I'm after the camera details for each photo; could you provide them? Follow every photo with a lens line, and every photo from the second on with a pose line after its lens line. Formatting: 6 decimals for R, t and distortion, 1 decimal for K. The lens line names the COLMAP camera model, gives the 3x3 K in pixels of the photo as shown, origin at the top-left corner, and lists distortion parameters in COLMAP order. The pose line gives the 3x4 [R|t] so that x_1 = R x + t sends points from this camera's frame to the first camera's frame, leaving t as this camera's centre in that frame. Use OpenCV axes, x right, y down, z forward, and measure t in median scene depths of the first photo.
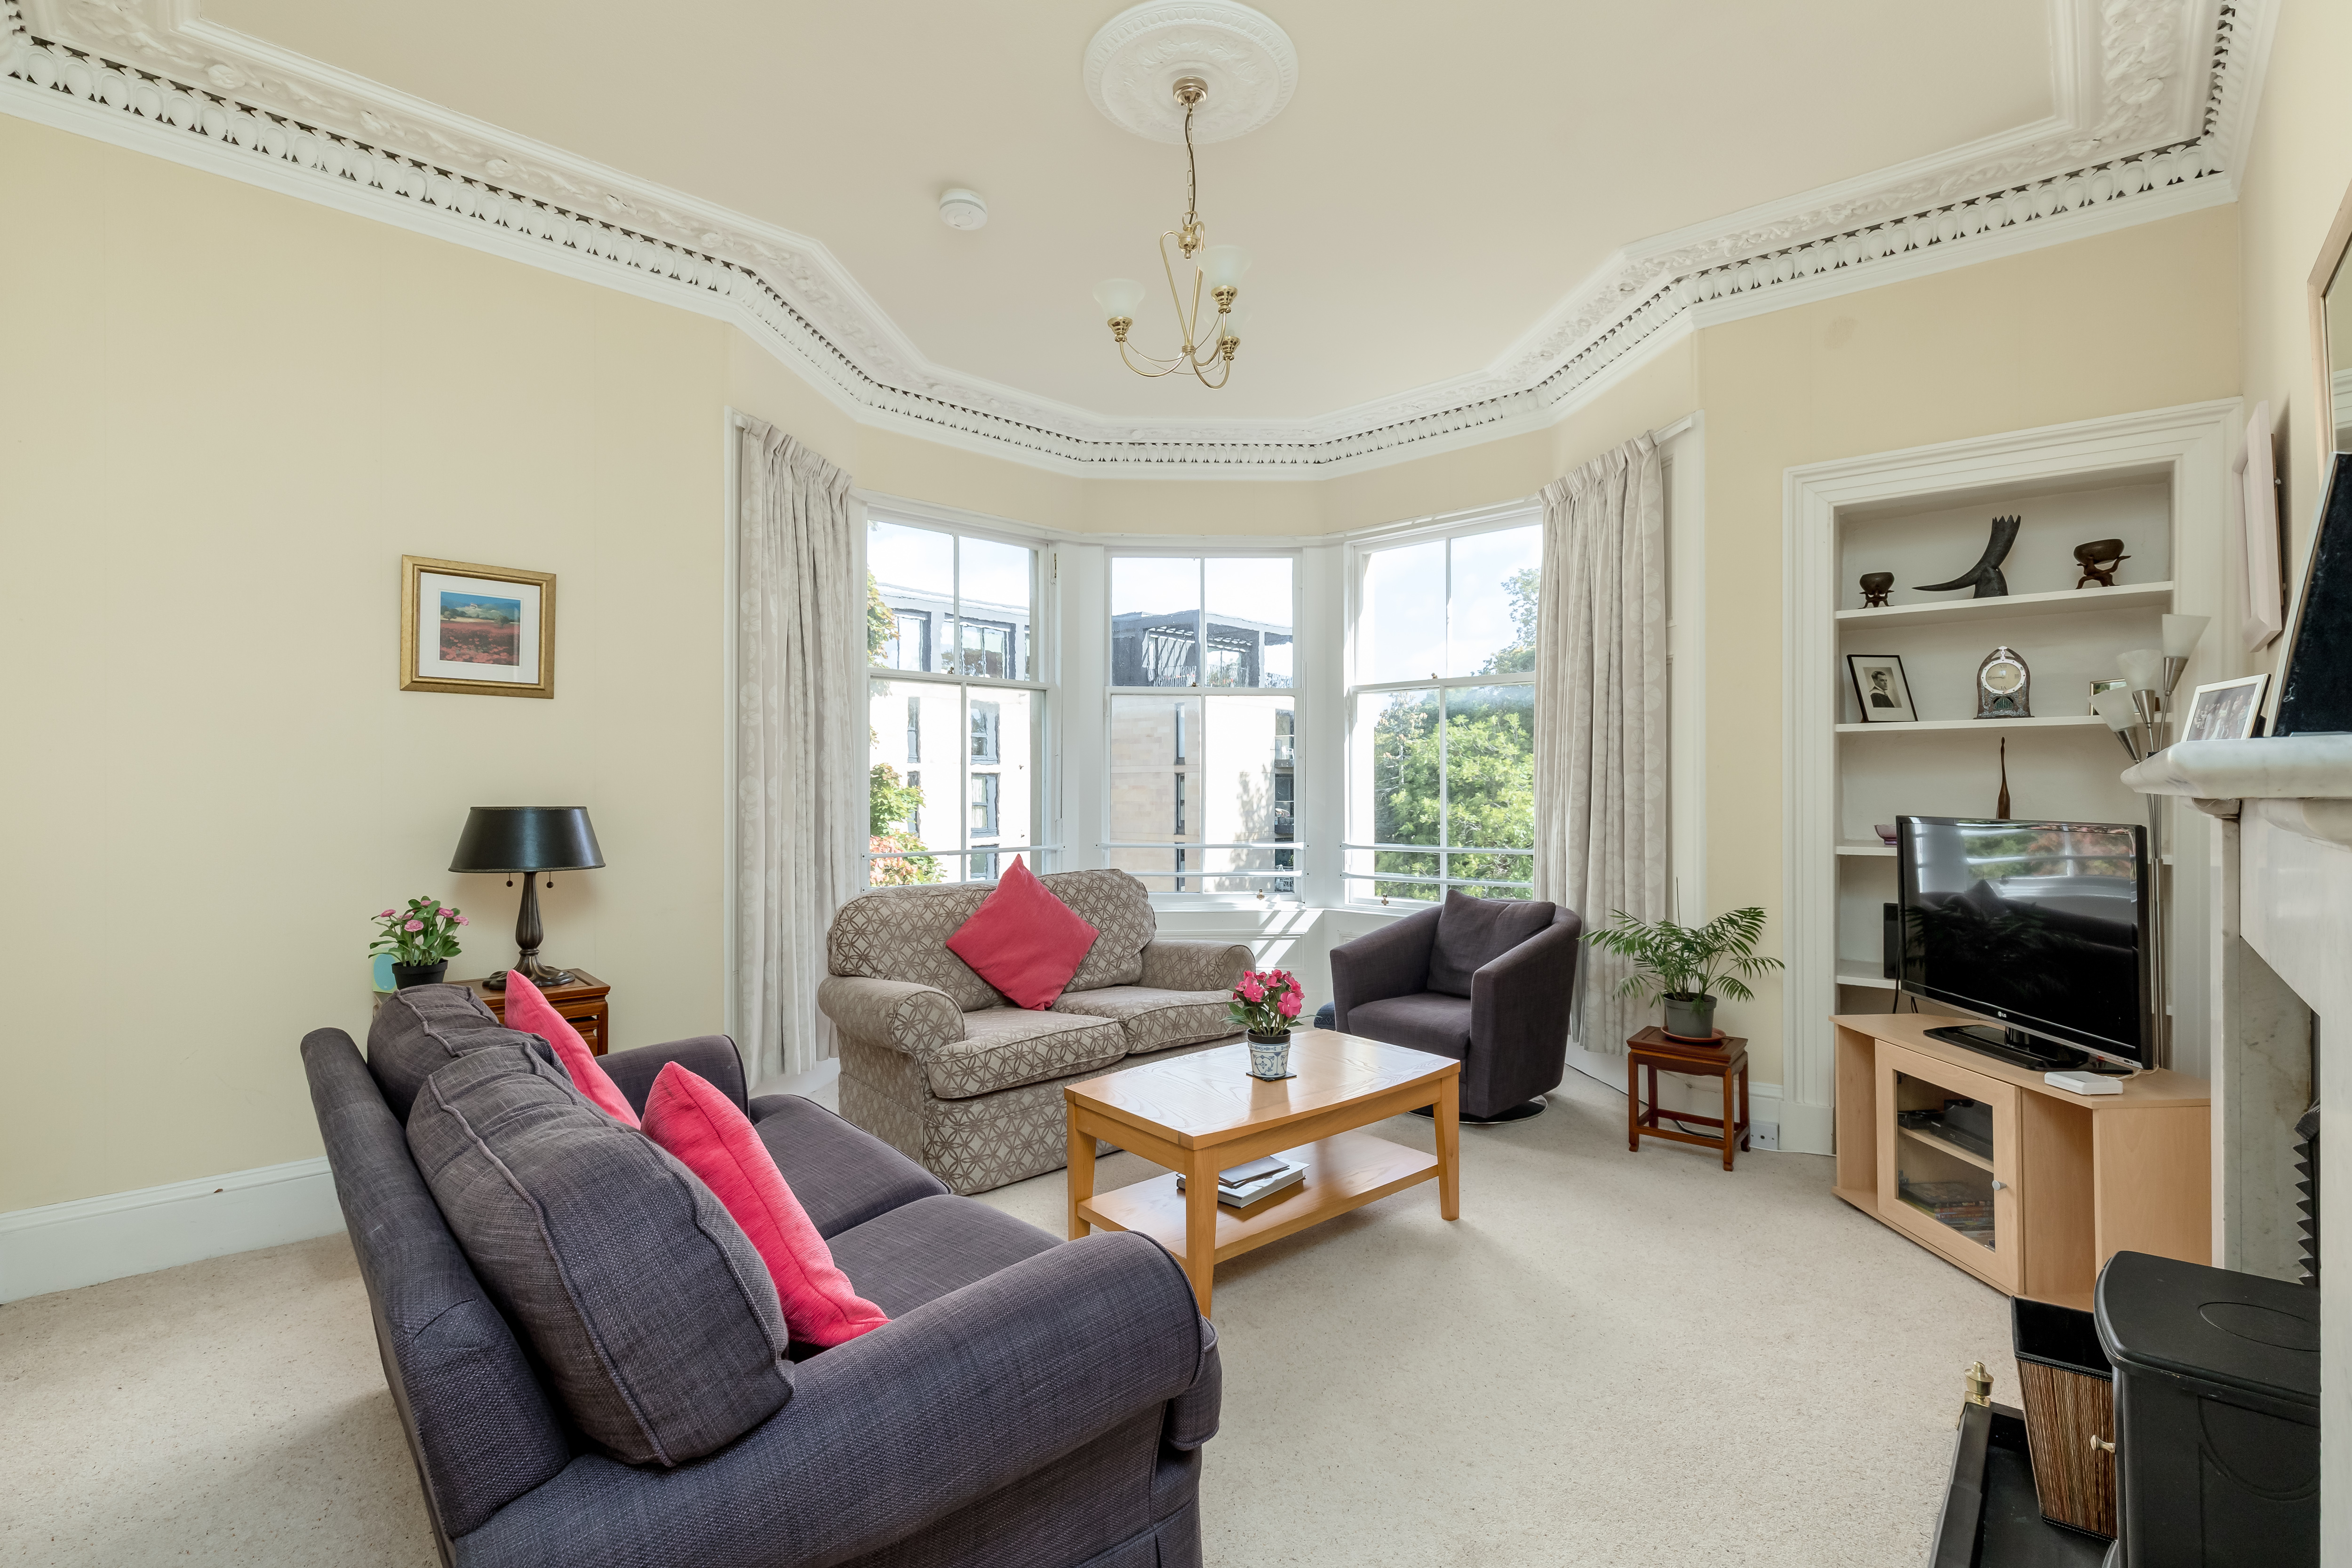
lens RADIAL K [[1057.0, 0, 1179.5], [0, 1057.0, 783.4], [0, 0, 1]] dist [0.003757, 0.000441]
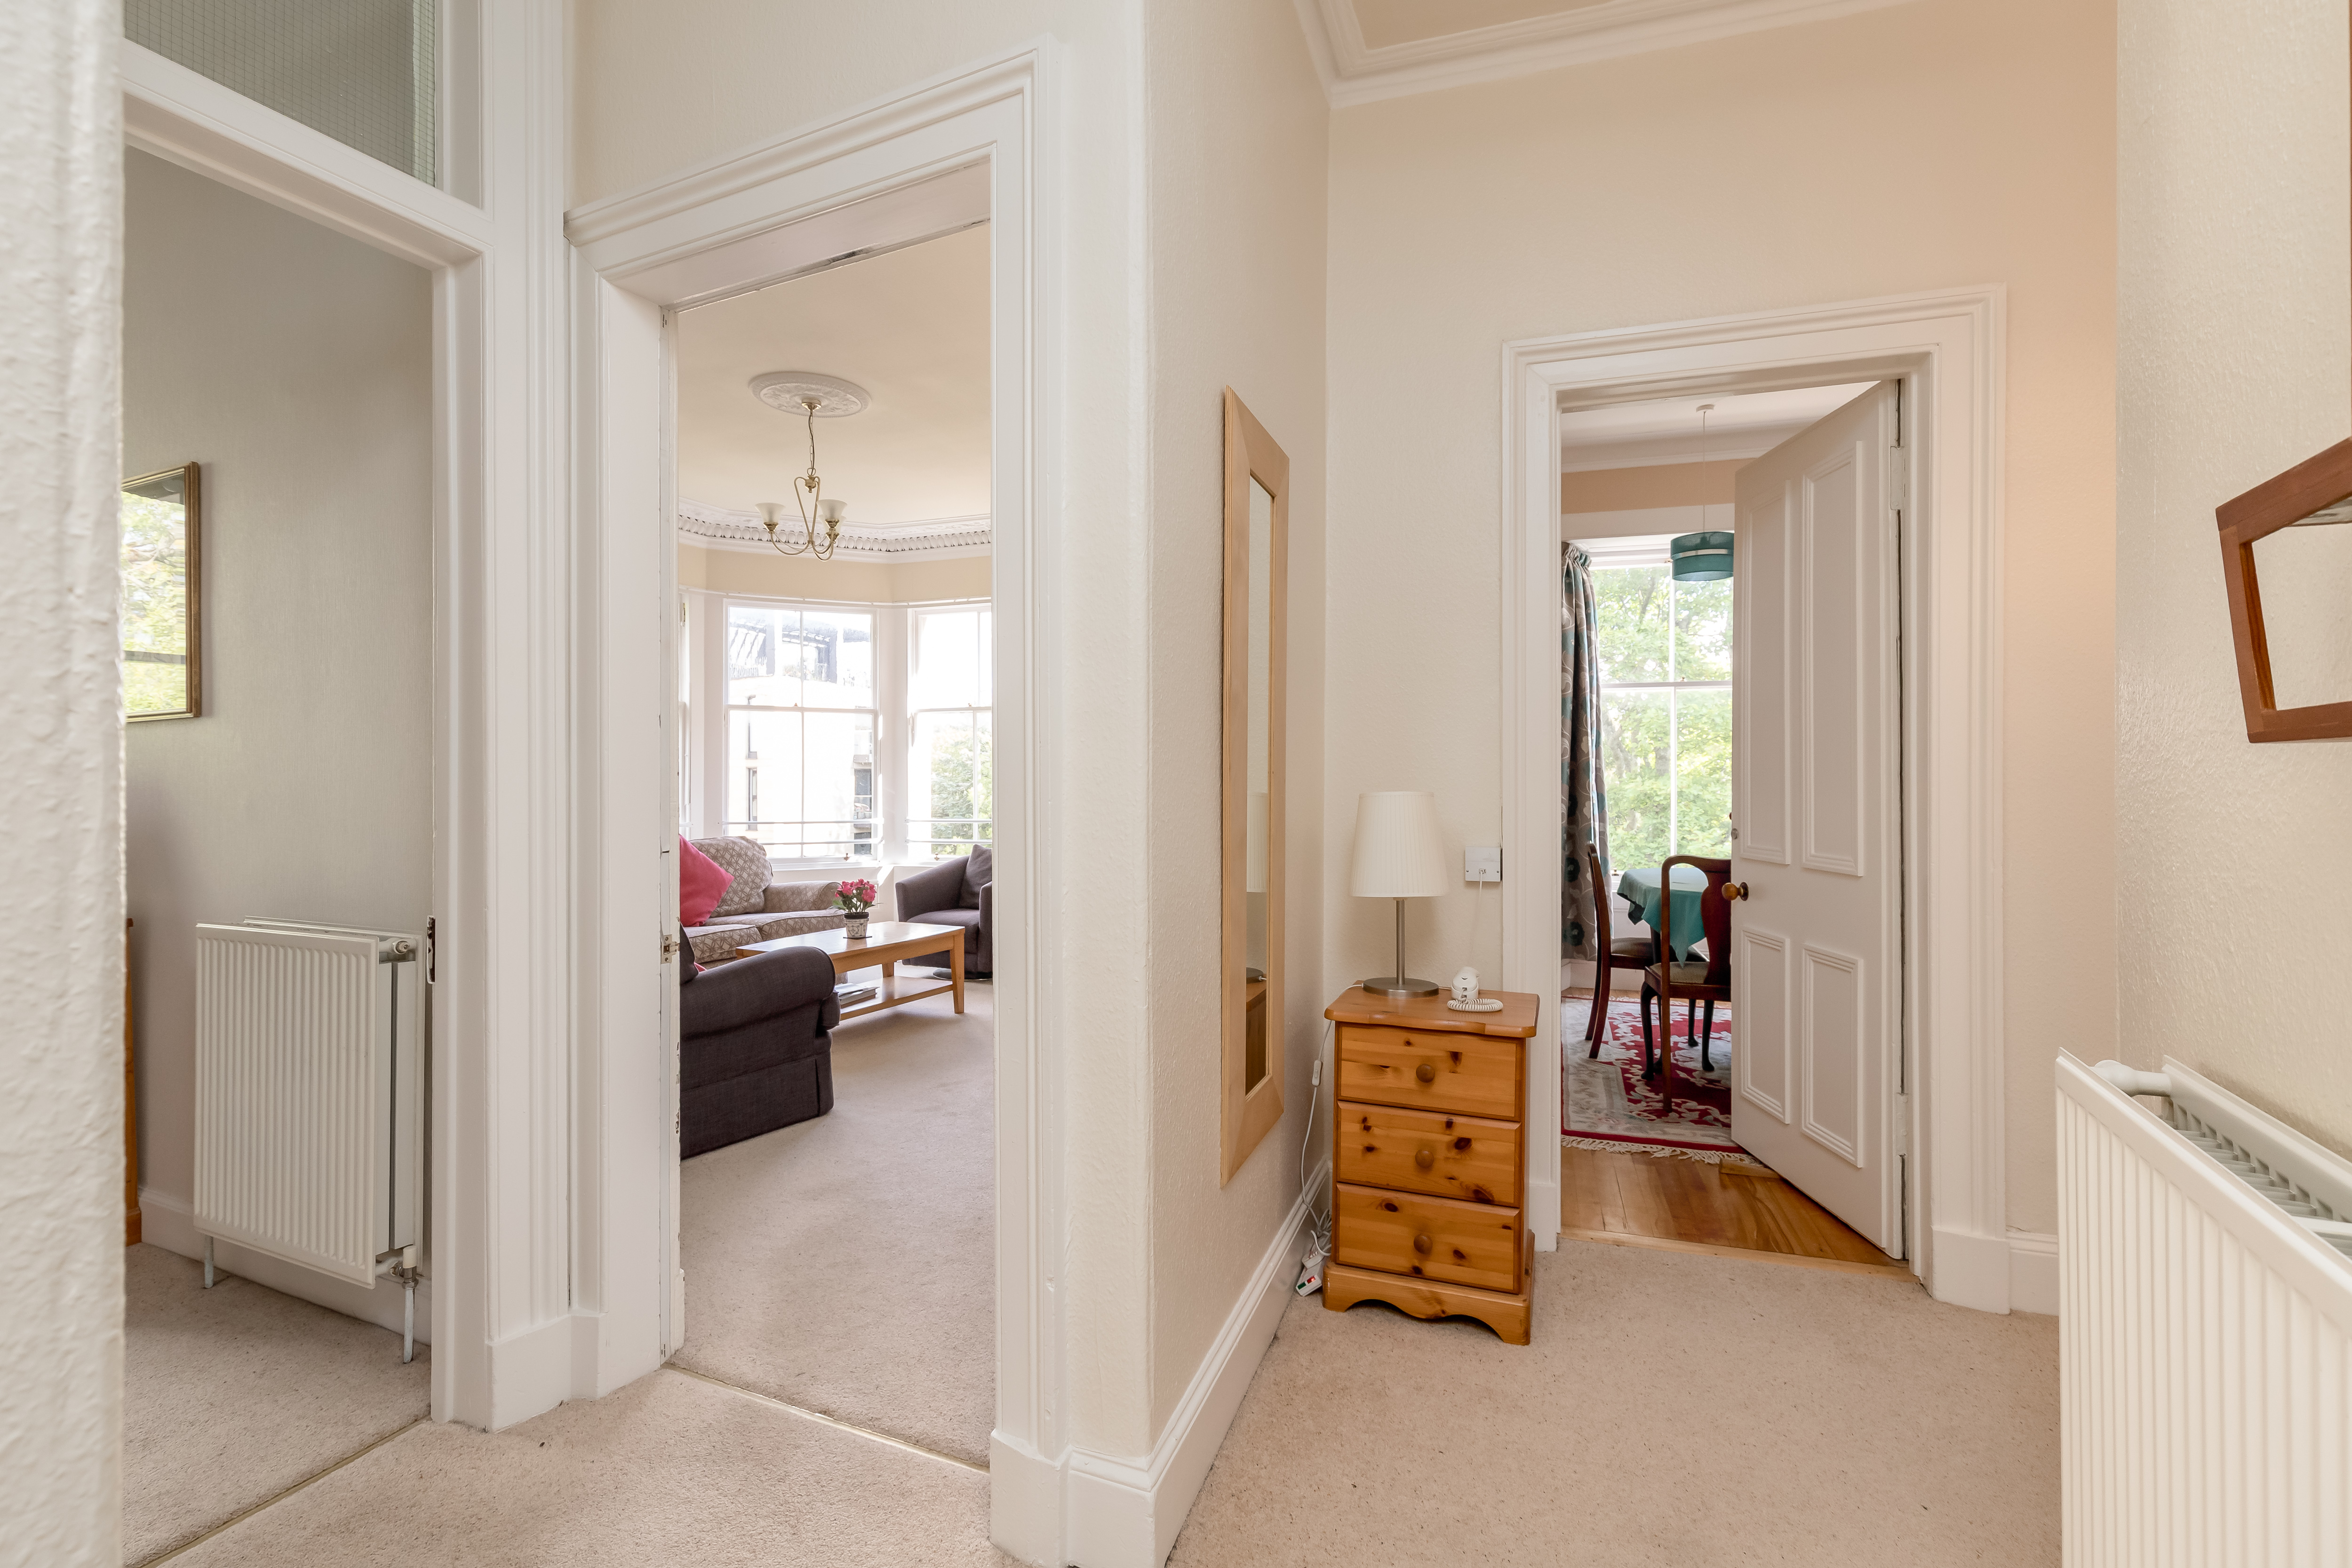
lens RADIAL K [[1057.0, 0, 1179.5], [0, 1057.0, 783.4], [0, 0, 1]] dist [0.003757, 0.000441]
pose [[0.925330, -0.002401, 0.379155, -0.062488], [0.000727, 0.999989, 0.004559, 0.003424], [-0.379162, -0.003943, 0.925322, -0.619940]]
